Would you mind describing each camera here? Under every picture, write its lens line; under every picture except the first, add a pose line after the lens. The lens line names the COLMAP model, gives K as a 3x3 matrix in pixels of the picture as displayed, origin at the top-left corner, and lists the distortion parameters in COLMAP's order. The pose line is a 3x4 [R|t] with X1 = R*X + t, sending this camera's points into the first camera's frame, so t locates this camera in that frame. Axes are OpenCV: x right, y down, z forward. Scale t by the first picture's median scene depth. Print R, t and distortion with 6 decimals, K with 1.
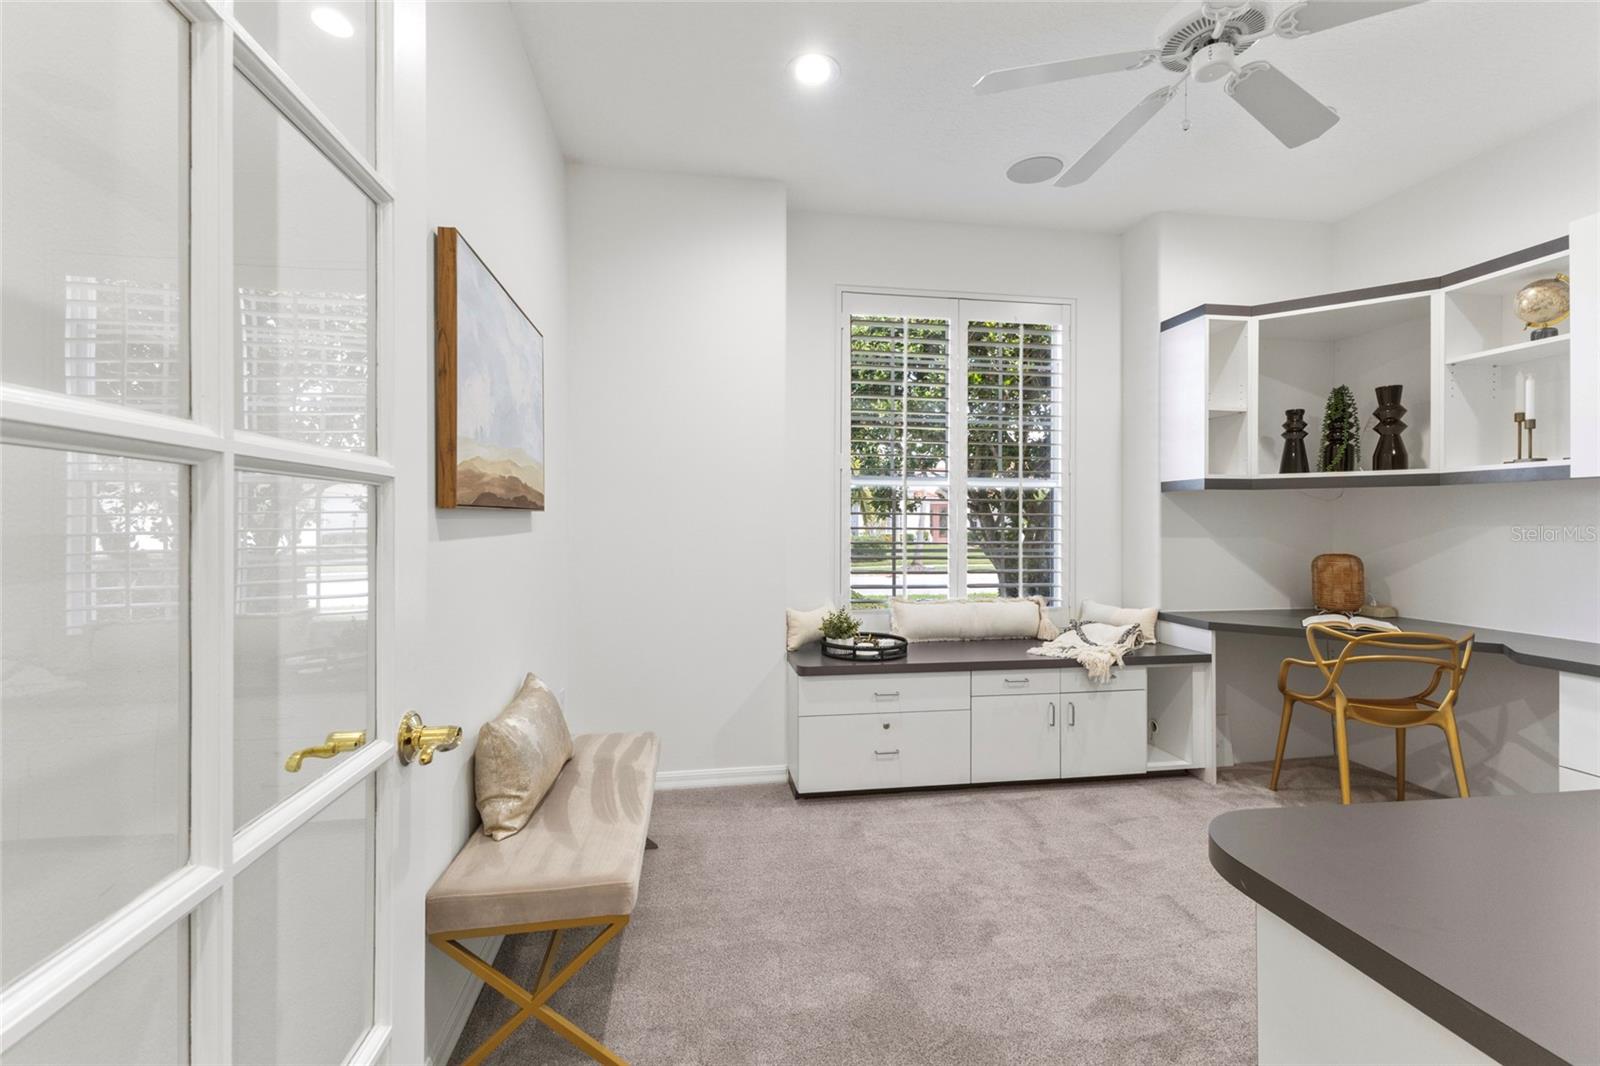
lens RADIAL K [[700.8, 0, 802.7], [0, 700.8, 526.1], [0, 0, 1]] dist [0.008288, -0.000748]
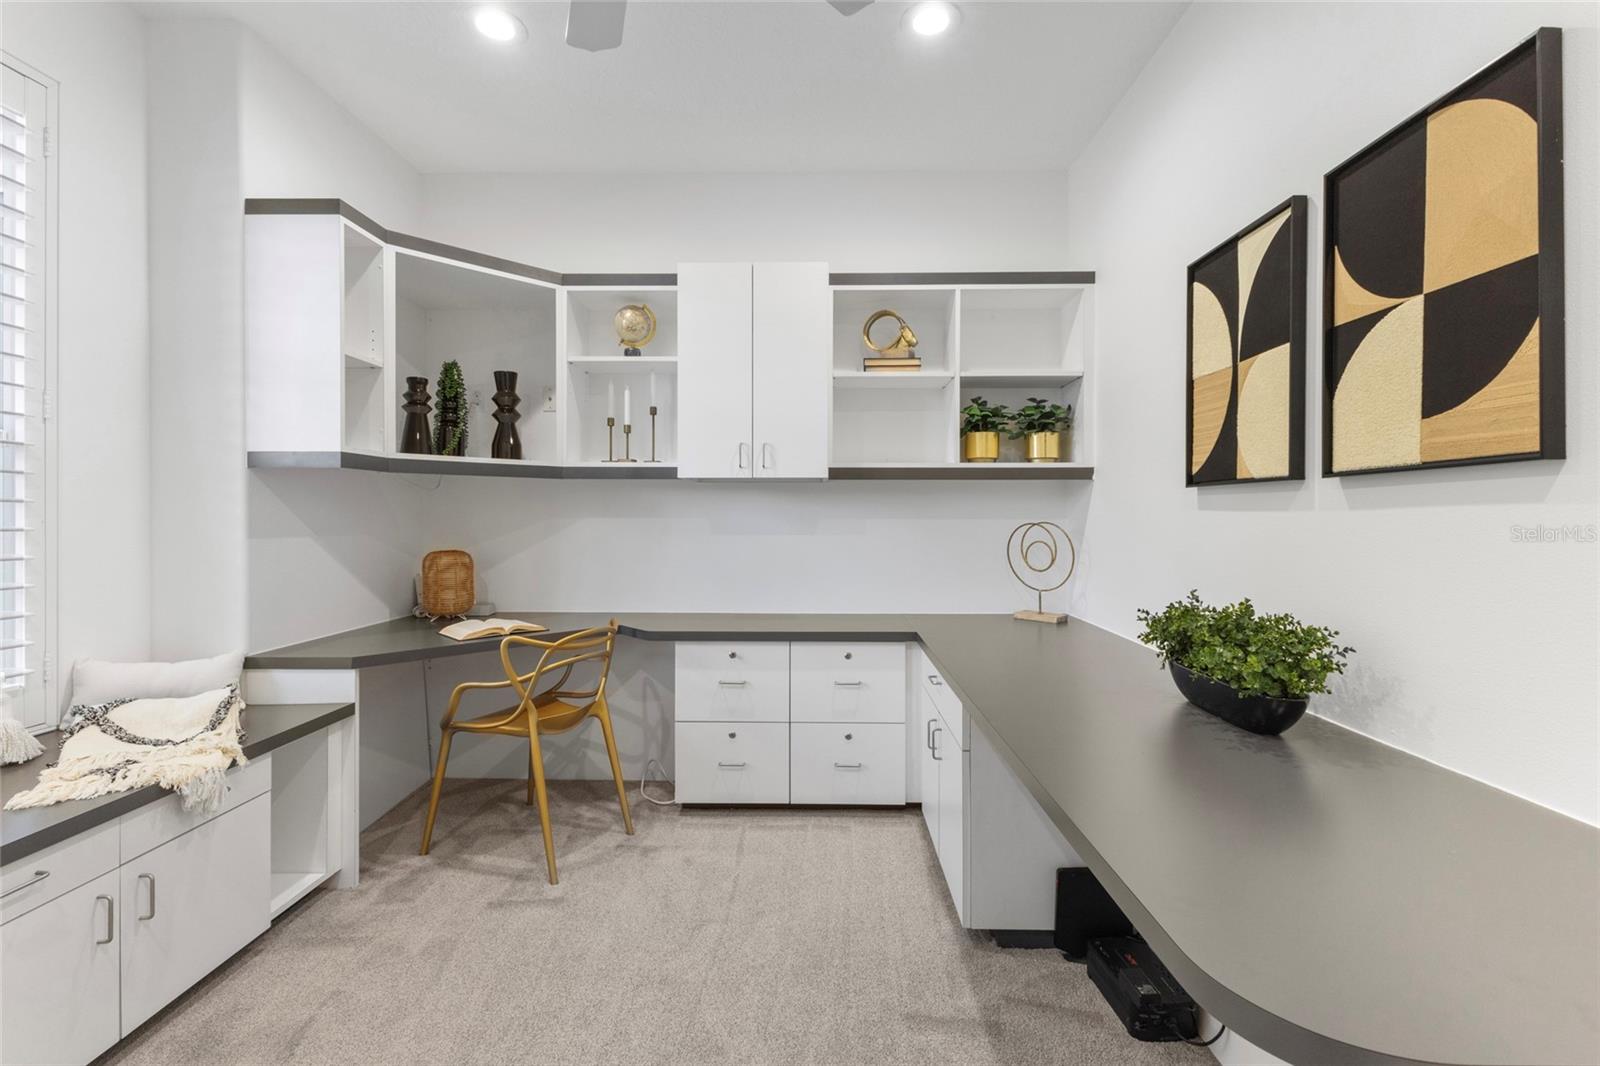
lens RADIAL K [[700.8, 0, 801.7], [0, 700.8, 516.1], [0, 0, 1]] dist [0.008288, -0.000748]
pose [[0.173248, -0.003336, 0.984873, -0.033189], [0.004169, 0.999988, 0.002654, -0.004183], [-0.984869, 0.003646, 0.173260, 0.441084]]
